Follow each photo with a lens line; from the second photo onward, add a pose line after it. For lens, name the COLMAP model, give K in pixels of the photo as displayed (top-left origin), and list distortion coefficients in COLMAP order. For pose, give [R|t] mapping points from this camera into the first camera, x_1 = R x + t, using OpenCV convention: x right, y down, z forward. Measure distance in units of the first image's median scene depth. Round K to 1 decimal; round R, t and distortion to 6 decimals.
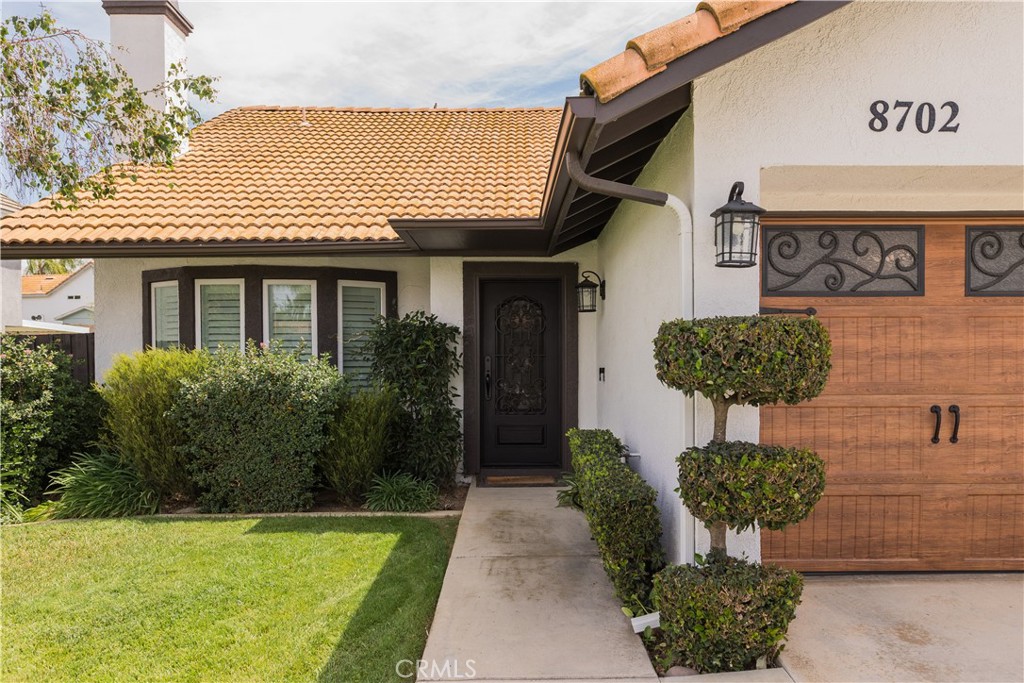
lens RADIAL K [[756.6, 0, 512.7], [0, 756.6, 353.1], [0, 0, 1]] dist [0.004101, -0.001552]
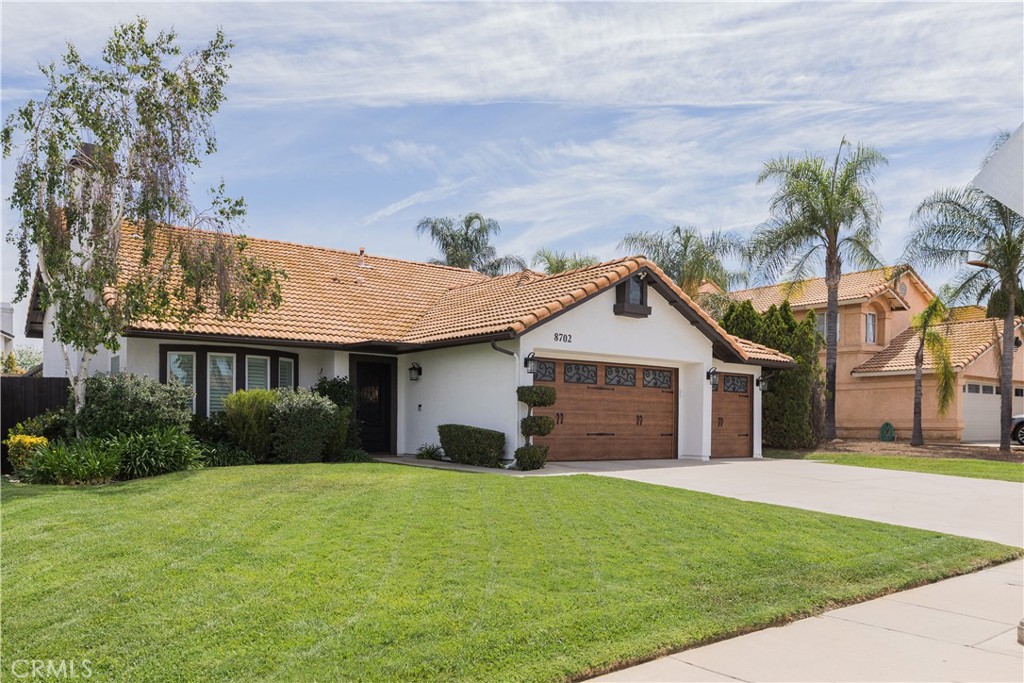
lens RADIAL K [[756.6, 0, 512.7], [0, 756.6, 353.1], [0, 0, 1]] dist [0.004101, -0.001552]
pose [[0.799537, 0.067798, 0.596778, -1.183425], [-0.013953, 0.995437, -0.094395, 0.086687], [-0.600455, 0.067145, 0.796834, -1.161342]]
